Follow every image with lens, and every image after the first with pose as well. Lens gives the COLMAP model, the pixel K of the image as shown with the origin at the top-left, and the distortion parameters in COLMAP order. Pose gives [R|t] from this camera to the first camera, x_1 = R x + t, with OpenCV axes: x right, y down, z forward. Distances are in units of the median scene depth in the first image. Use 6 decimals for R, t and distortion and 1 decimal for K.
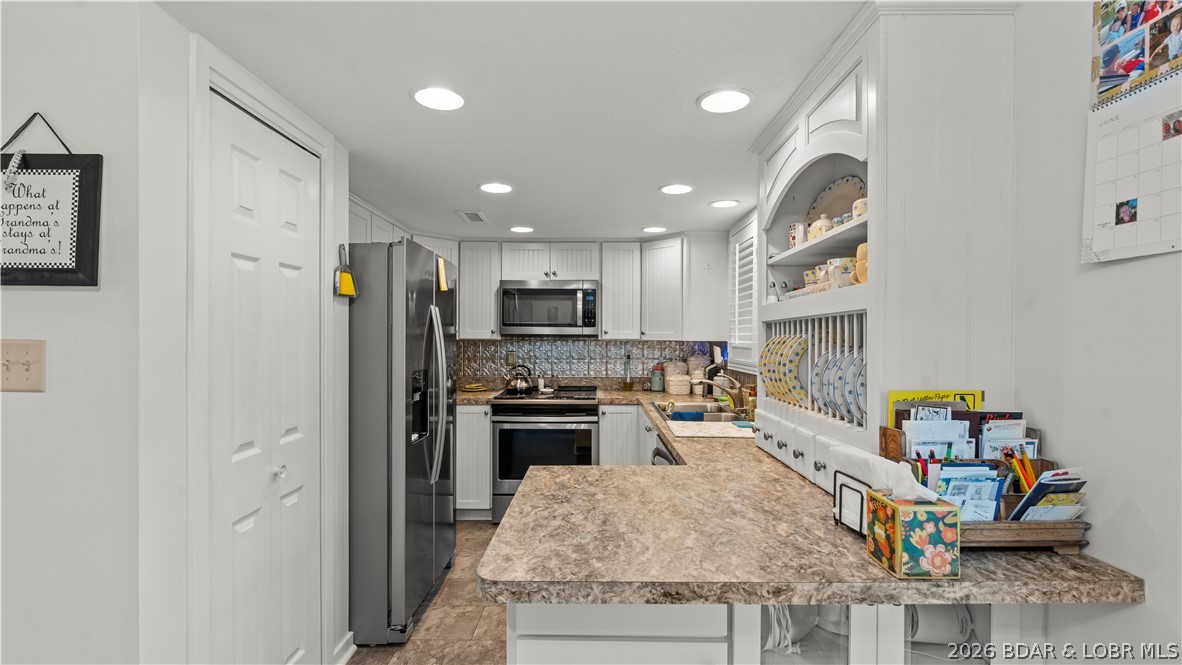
lens RADIAL K [[541.6, 0, 591.7], [0, 541.6, 337.3], [0, 0, 1]] dist [-0.005617, 0.000273]
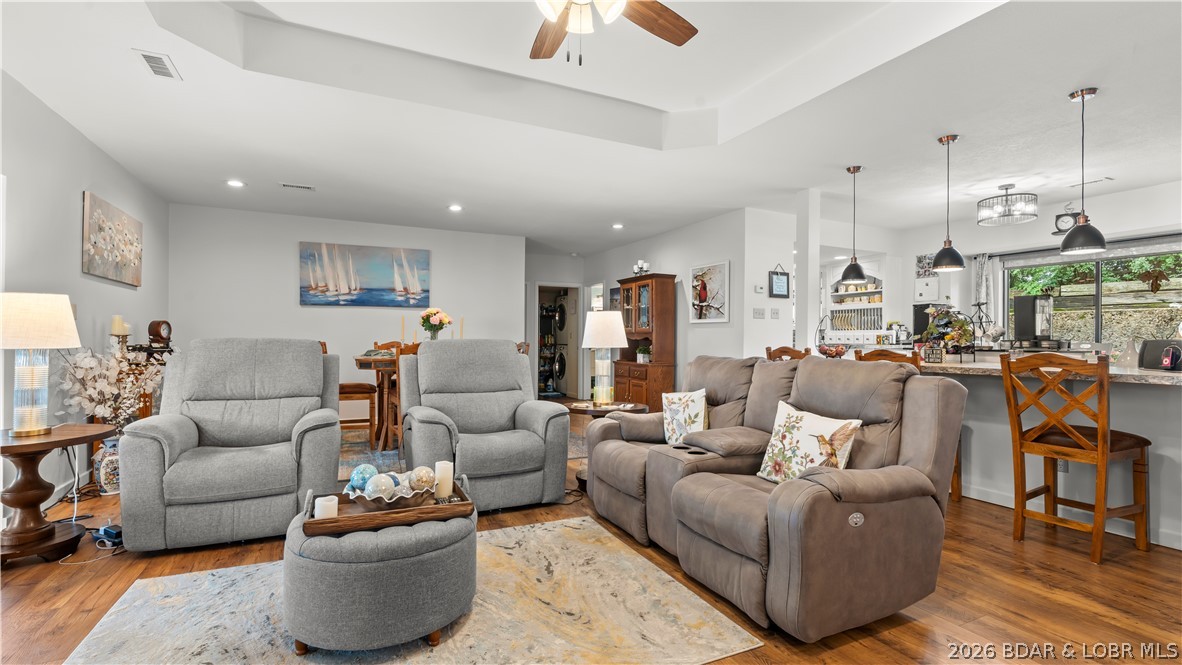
lens RADIAL K [[531.3, 0, 595.6], [0, 531.3, 336.4], [0, 0, 1]] dist [-0.010687, 0.004642]
pose [[0.892412, 0.003008, 0.451212, -1.443573], [-0.005282, 0.999979, 0.003780, 0.076098], [-0.451191, -0.005757, 0.892409, -0.797765]]
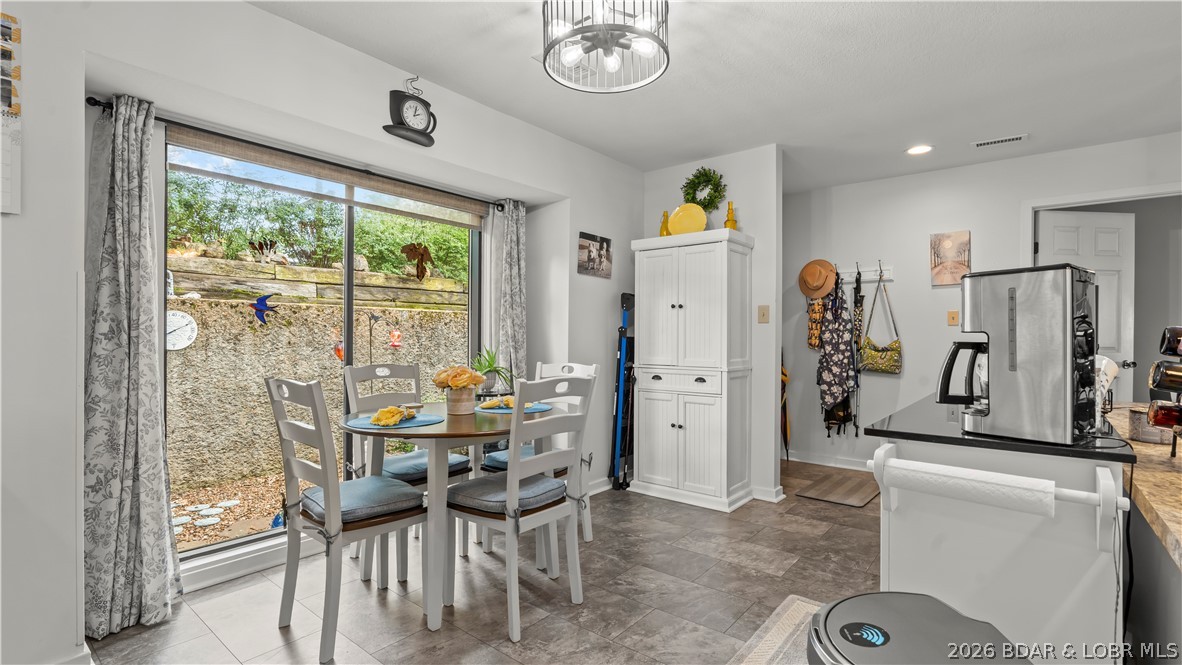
lens RADIAL K [[535.0, 0, 593.9], [0, 535.0, 337.9], [0, 0, 1]] dist [-0.011533, 0.001192]
pose [[-0.781546, -0.012198, 0.623728, -0.344883], [-0.012844, 0.999912, 0.003460, 0.049062], [-0.623715, -0.005307, -0.781634, 0.222396]]
